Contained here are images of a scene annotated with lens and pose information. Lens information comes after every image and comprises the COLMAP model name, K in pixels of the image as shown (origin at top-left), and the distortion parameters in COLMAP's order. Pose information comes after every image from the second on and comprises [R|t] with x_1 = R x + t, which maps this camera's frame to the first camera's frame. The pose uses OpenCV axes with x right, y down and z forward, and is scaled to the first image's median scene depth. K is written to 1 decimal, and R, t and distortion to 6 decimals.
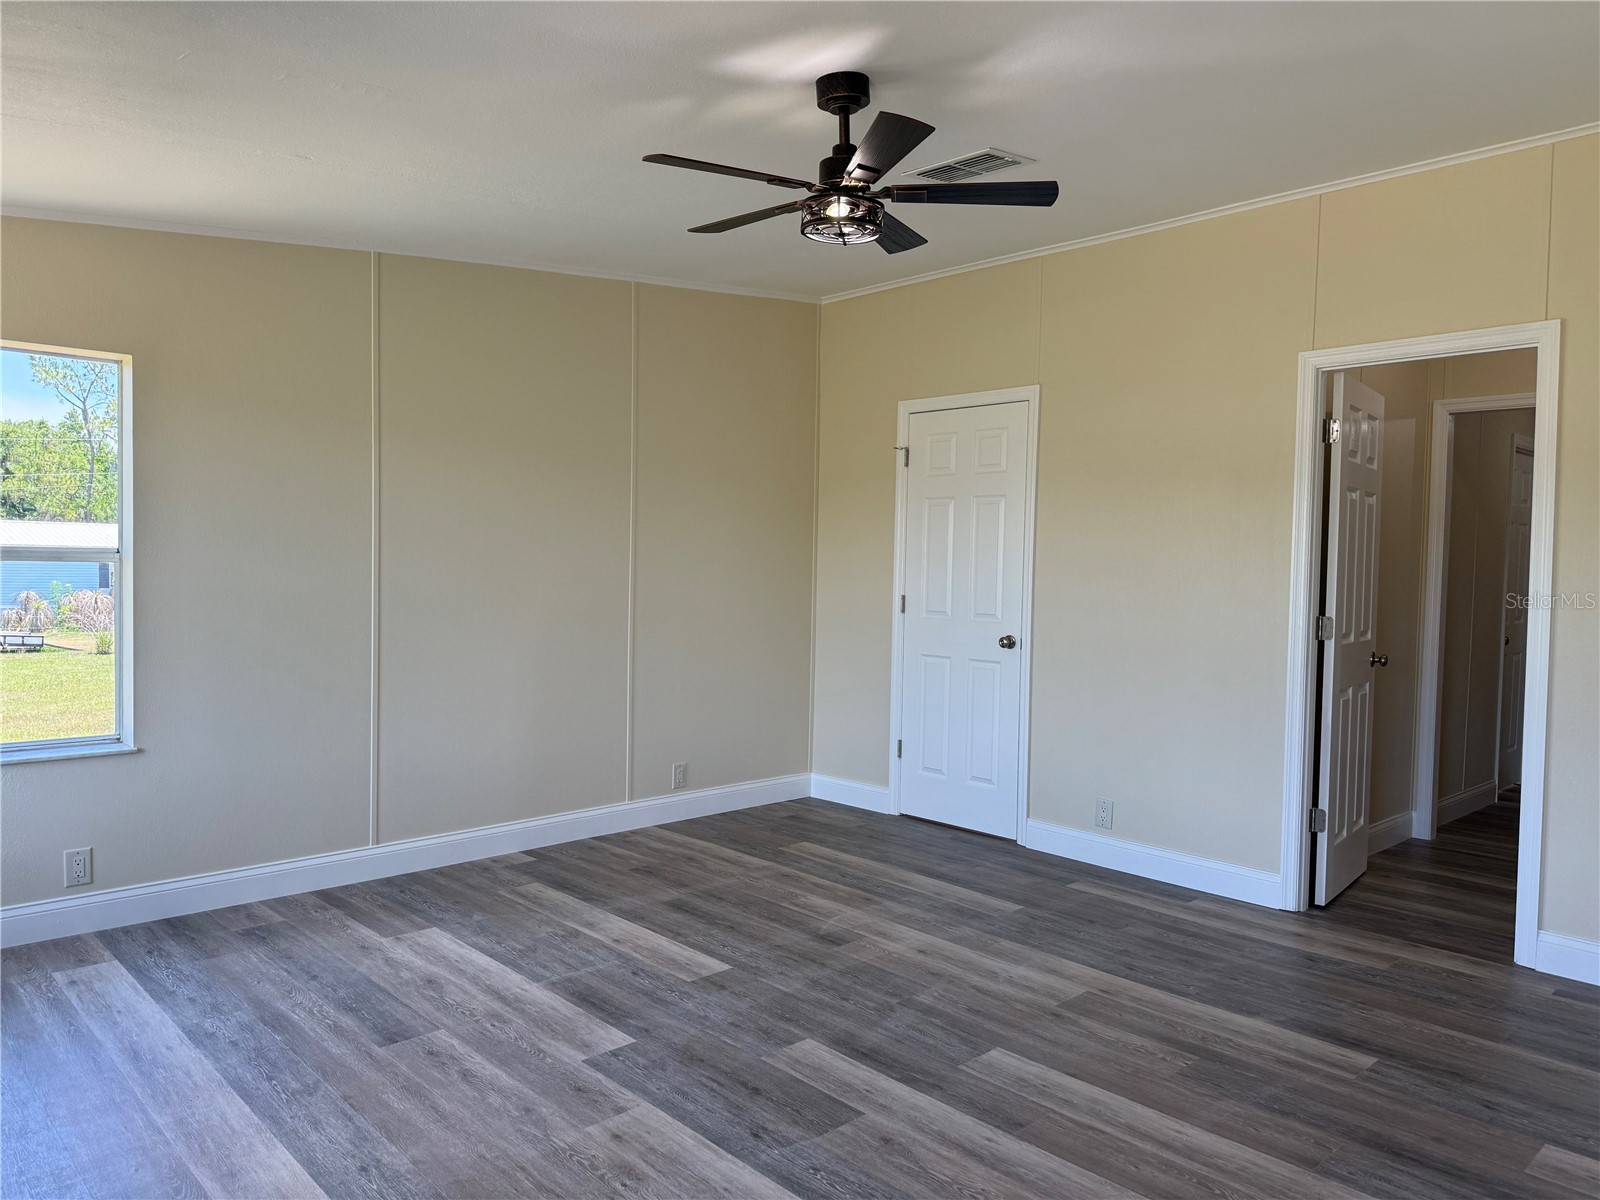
lens RADIAL K [[1135.1, 0, 800.0], [0, 1135.1, 600.0], [0, 0, 1]] dist [0.058869, -0.110673]
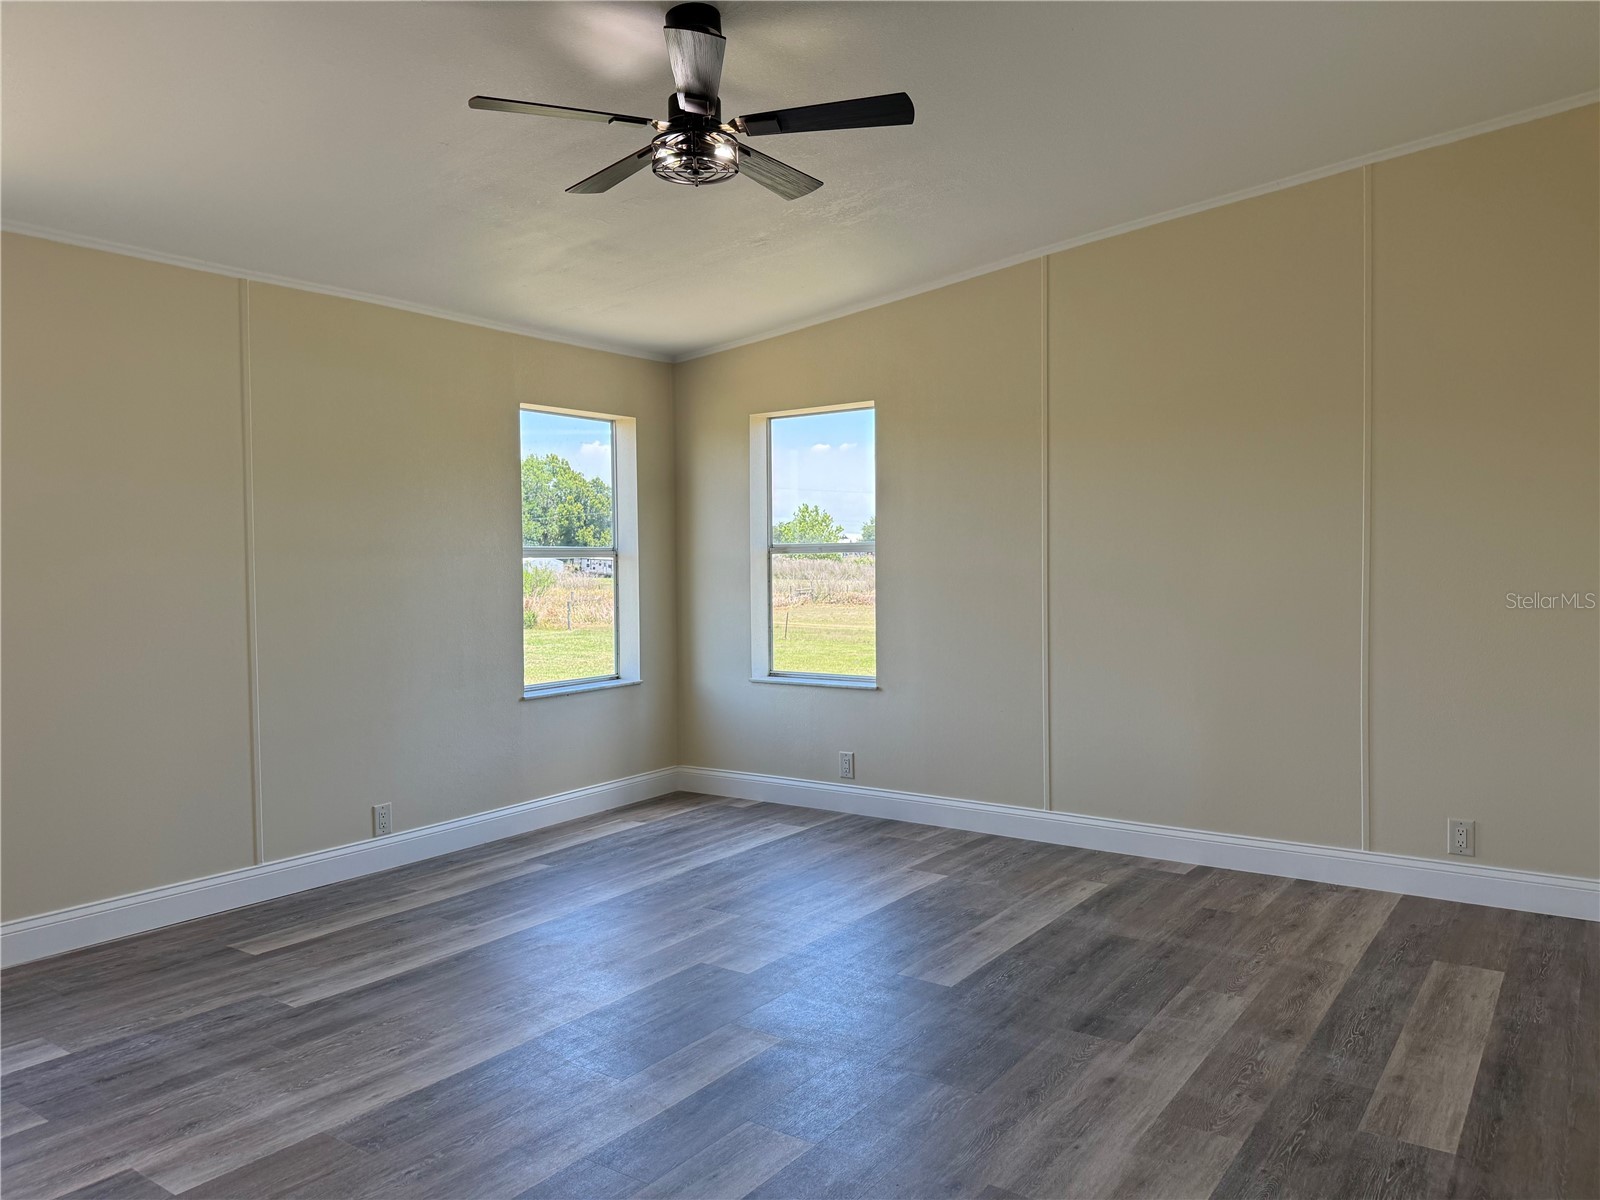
lens RADIAL K [[1135.1, 0, 800.0], [0, 1135.1, 600.0], [0, 0, 1]] dist [0.058869, -0.110673]
pose [[0.195856, 0.017598, -0.980475, 0.647533], [-0.030855, 0.999455, 0.011775, 0.015020], [0.980147, 0.027946, 0.196292, 0.589996]]
